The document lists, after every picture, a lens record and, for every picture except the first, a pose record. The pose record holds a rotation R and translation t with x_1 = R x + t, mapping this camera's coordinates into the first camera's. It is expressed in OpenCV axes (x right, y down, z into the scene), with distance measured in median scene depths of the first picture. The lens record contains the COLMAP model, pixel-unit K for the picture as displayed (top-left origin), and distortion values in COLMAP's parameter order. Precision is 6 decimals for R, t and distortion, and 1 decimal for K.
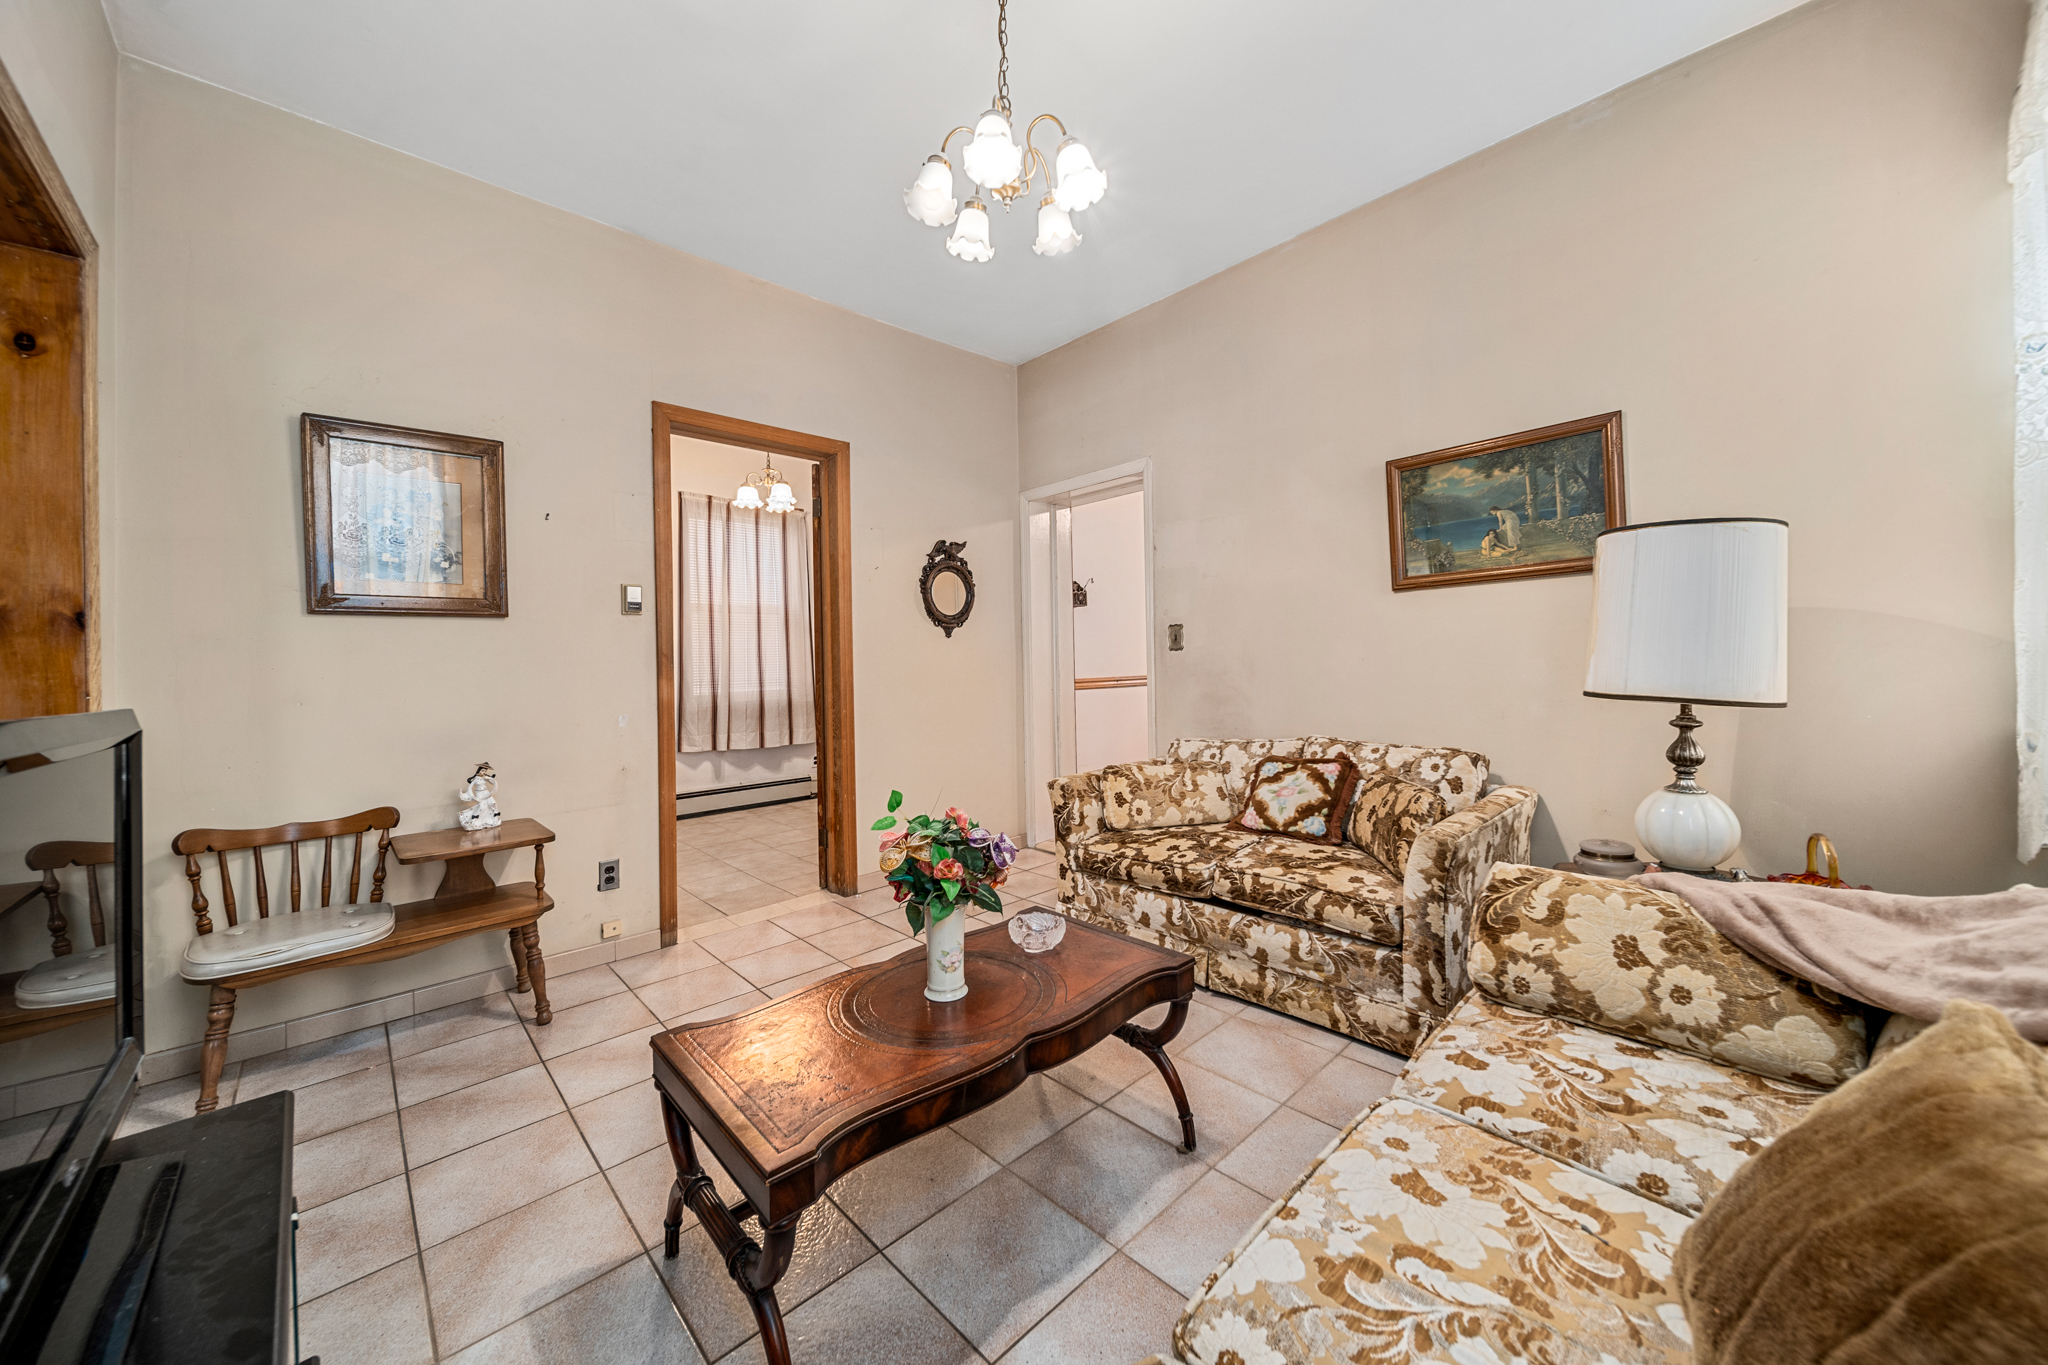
lens RADIAL K [[731.8, 0, 1020.0], [0, 731.8, 659.4], [0, 0, 1]] dist [-0.000603, -0.000223]
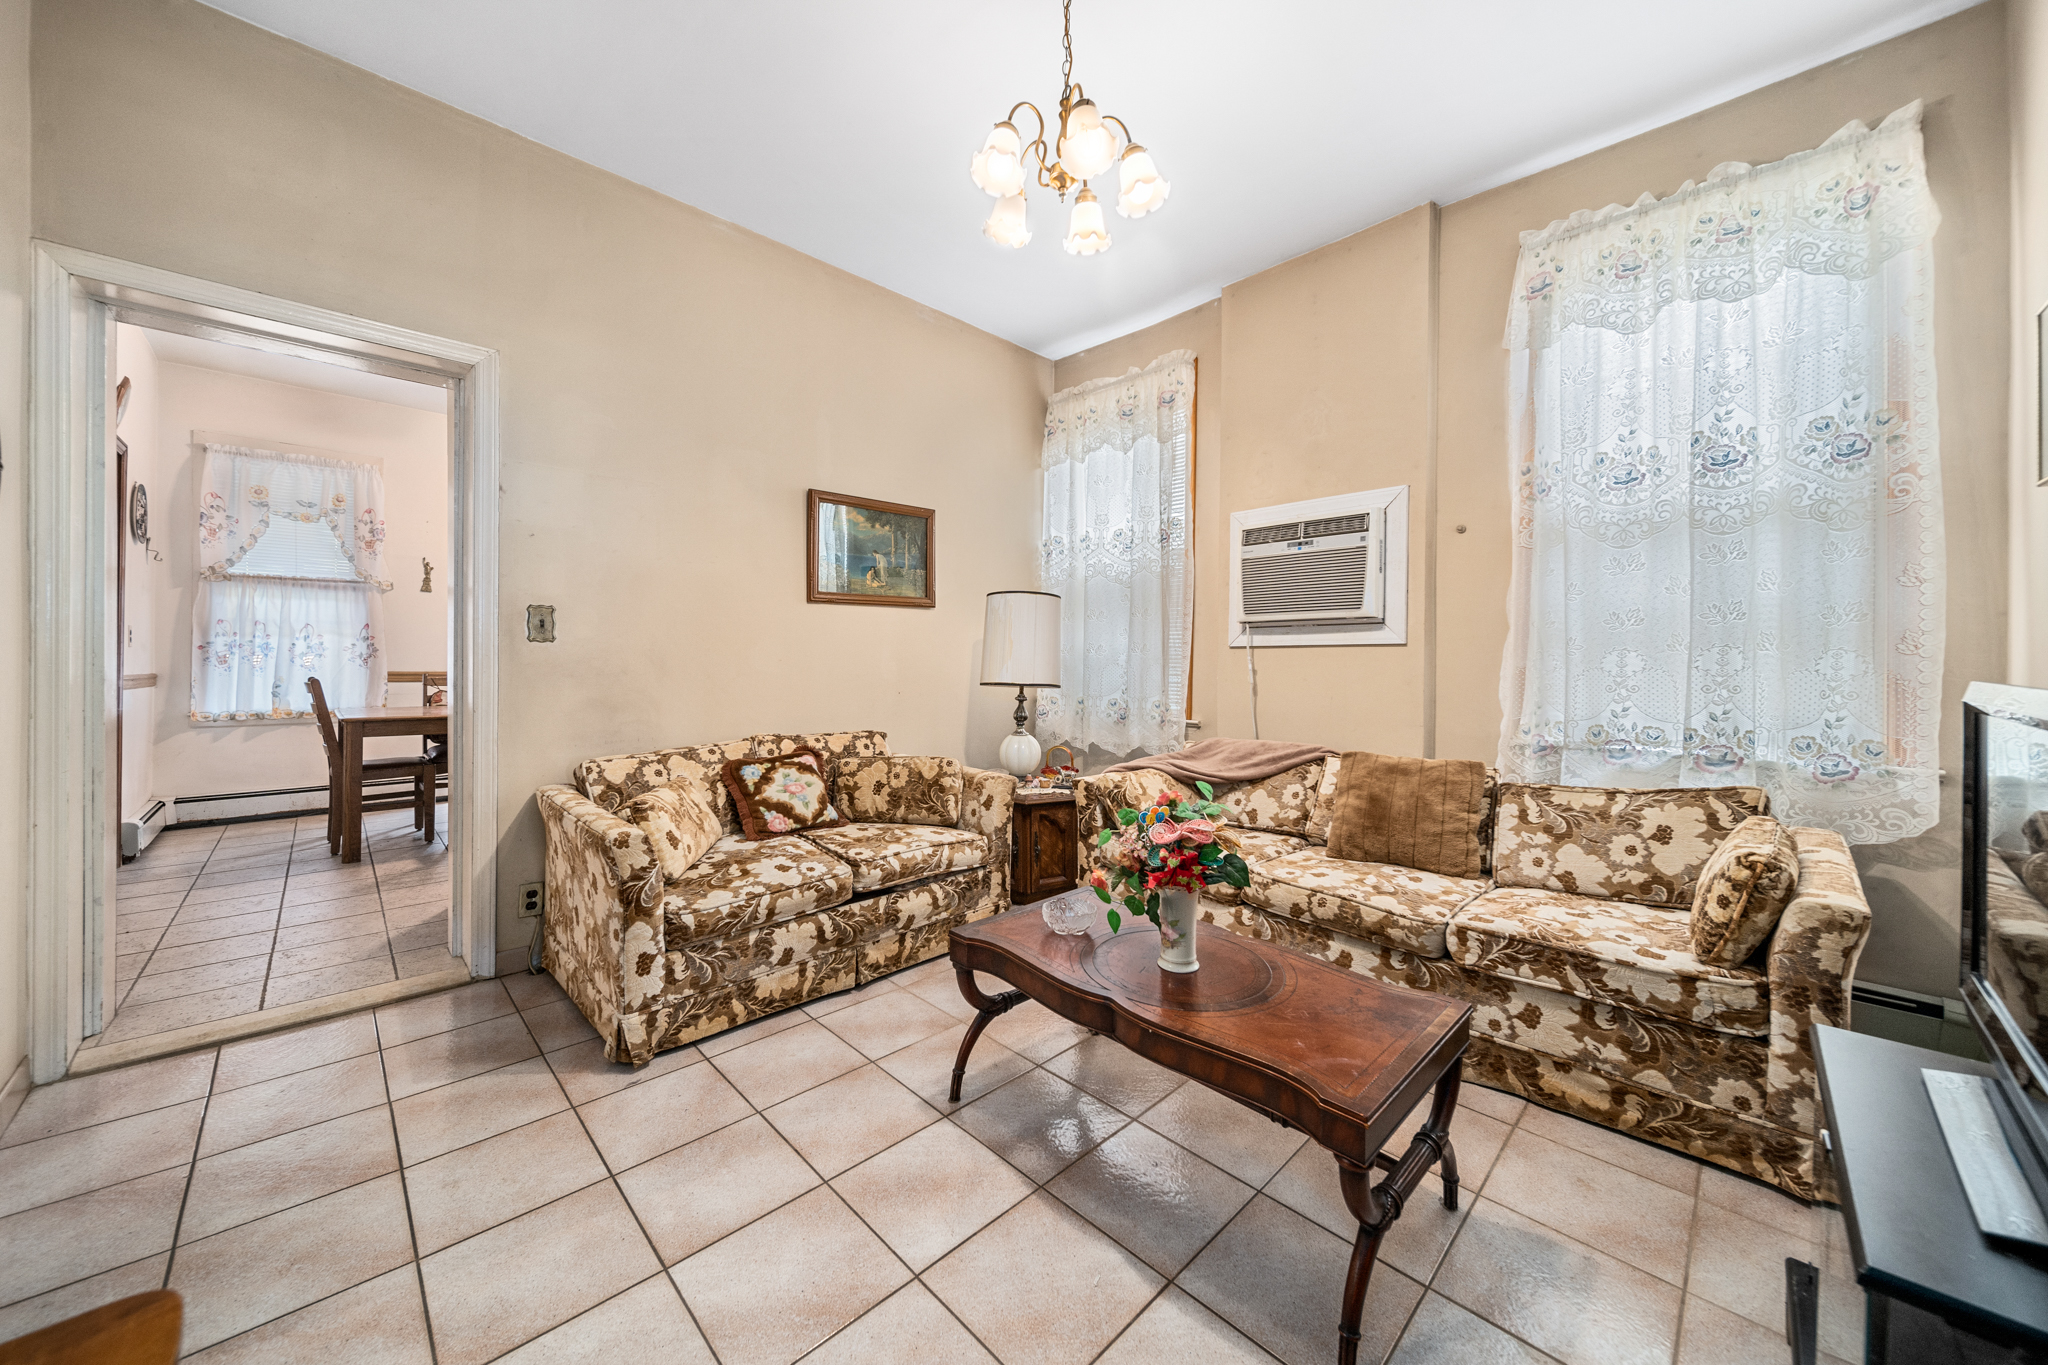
lens RADIAL K [[731.8, 0, 1020.0], [0, 731.8, 659.4], [0, 0, 1]] dist [-0.000603, -0.000223]
pose [[-0.007803, 0.019707, 0.999775, -0.743157], [-0.012704, 0.999723, -0.019805, 0.019411], [-0.999889, -0.012855, -0.007550, 0.778997]]
